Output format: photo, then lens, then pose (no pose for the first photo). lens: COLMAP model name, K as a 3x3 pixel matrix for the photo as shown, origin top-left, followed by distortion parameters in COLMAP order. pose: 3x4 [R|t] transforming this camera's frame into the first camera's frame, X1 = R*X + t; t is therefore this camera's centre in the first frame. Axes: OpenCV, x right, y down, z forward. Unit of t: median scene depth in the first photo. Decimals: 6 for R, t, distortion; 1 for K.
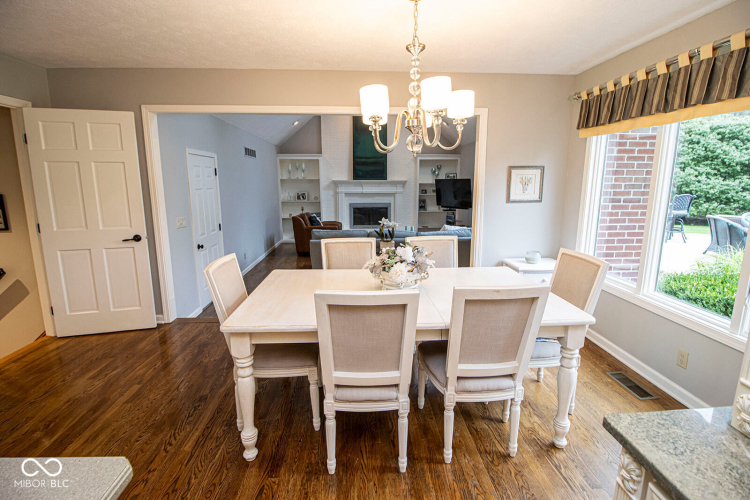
lens RADIAL K [[357.7, 0, 373.0], [0, 357.7, 243.6], [0, 0, 1]] dist [0.002414, -0.014563]
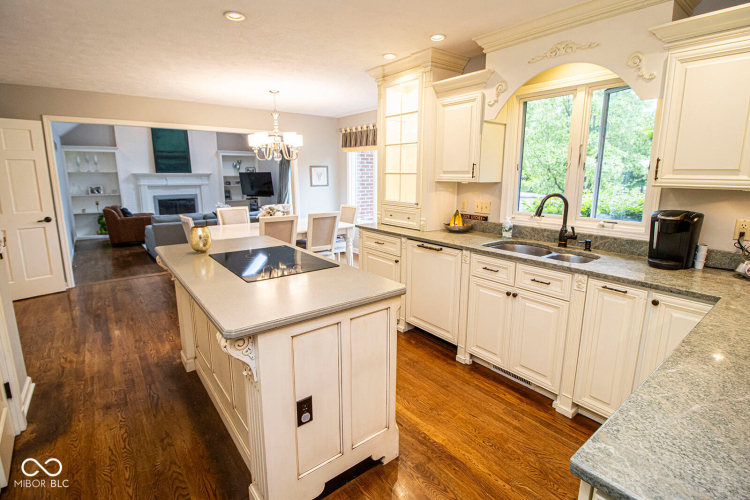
lens RADIAL K [[357.7, 0, 373.0], [0, 357.7, 243.6], [0, 0, 1]] dist [0.002414, -0.014563]
pose [[0.828733, -0.105969, 0.549520, -0.132287], [0.095279, 0.994290, 0.048047, 0.039278], [-0.551474, 0.012539, 0.834098, -0.227621]]
